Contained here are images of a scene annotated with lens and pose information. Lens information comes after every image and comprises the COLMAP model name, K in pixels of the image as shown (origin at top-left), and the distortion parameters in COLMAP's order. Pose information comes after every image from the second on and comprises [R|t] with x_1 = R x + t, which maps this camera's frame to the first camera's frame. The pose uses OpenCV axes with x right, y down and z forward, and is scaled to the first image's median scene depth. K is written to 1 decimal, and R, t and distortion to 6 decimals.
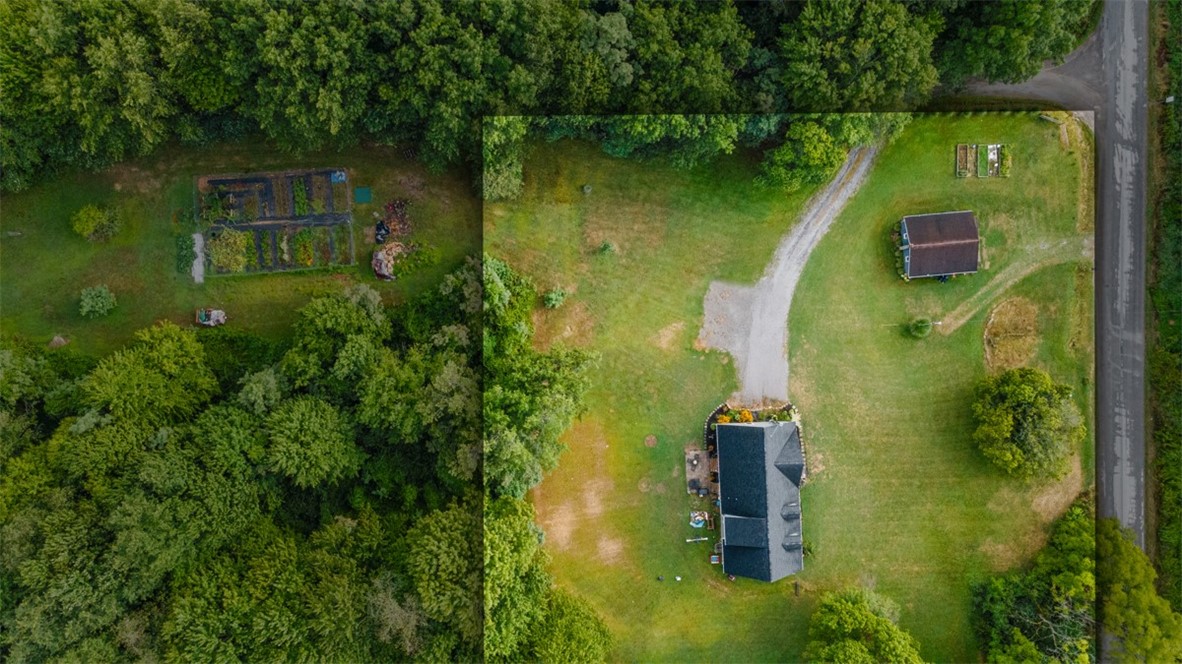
lens RADIAL K [[881.7, 0, 592.2], [0, 881.7, 325.9], [0, 0, 1]] dist [0.033386, 0.002097]
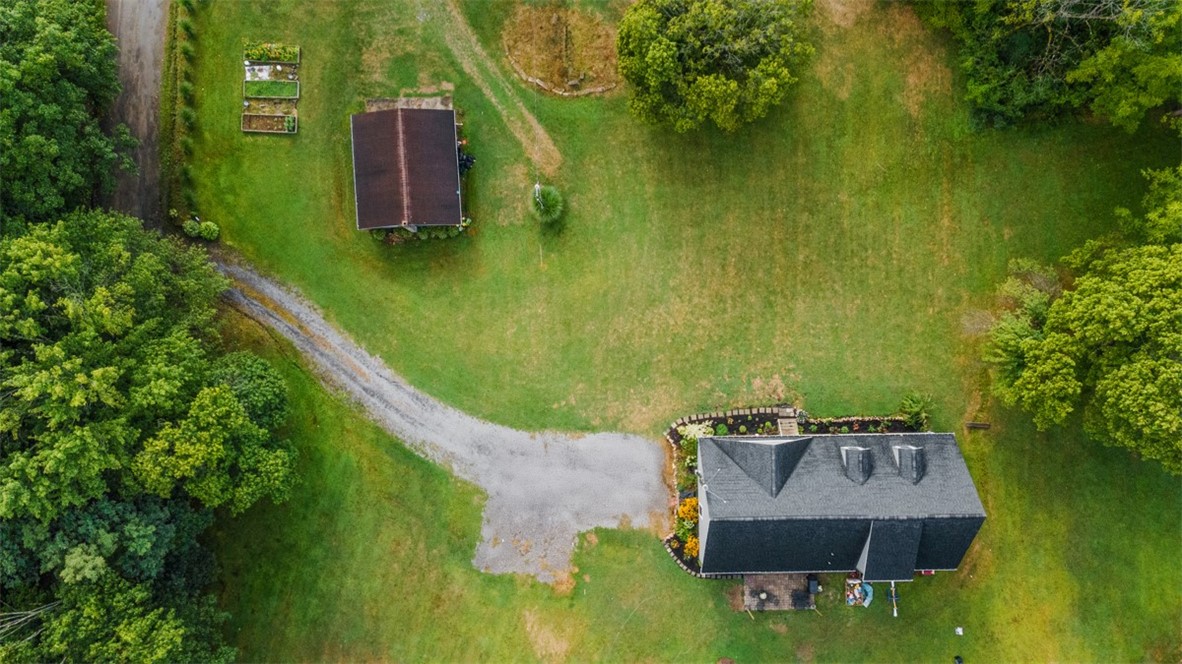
lens RADIAL K [[881.7, 0, 592.2], [0, 881.7, 325.9], [0, 0, 1]] dist [0.033386, 0.002097]
pose [[0.027768, -0.999611, 0.002532, 0.291907], [0.999505, 0.027803, 0.014716, 0.026390], [-0.014781, 0.002122, 0.999889, 0.408771]]
